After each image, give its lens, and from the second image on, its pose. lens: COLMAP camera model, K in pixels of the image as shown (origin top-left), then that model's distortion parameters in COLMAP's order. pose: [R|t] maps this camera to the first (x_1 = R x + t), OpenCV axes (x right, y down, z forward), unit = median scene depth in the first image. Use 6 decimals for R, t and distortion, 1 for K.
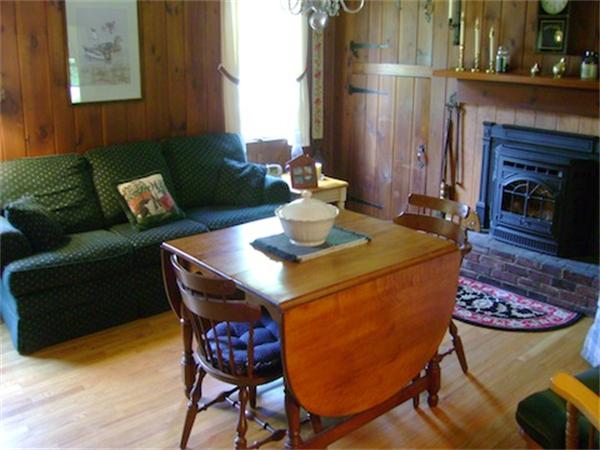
lens RADIAL K [[605.0, 0, 299.2], [0, 605.0, 208.1], [0, 0, 1]] dist [-0.132024, 0.048459]
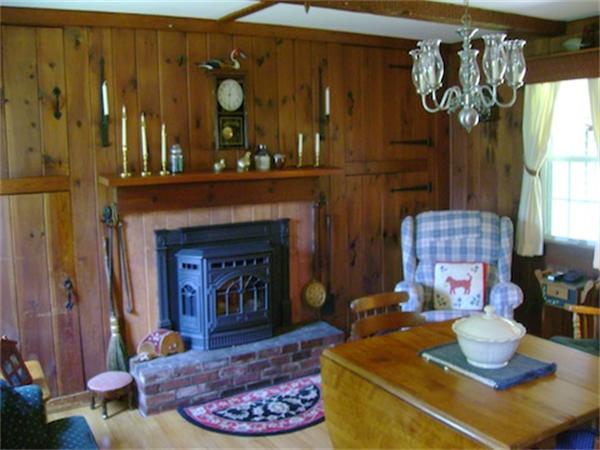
lens RADIAL K [[605.0, 0, 299.2], [0, 605.0, 208.1], [0, 0, 1]] dist [-0.132024, 0.048459]
pose [[0.163088, -0.121939, 0.979047, -0.548665], [0.279184, 0.957478, 0.072747, -0.193342], [-0.946287, 0.261470, 0.190196, 0.664137]]
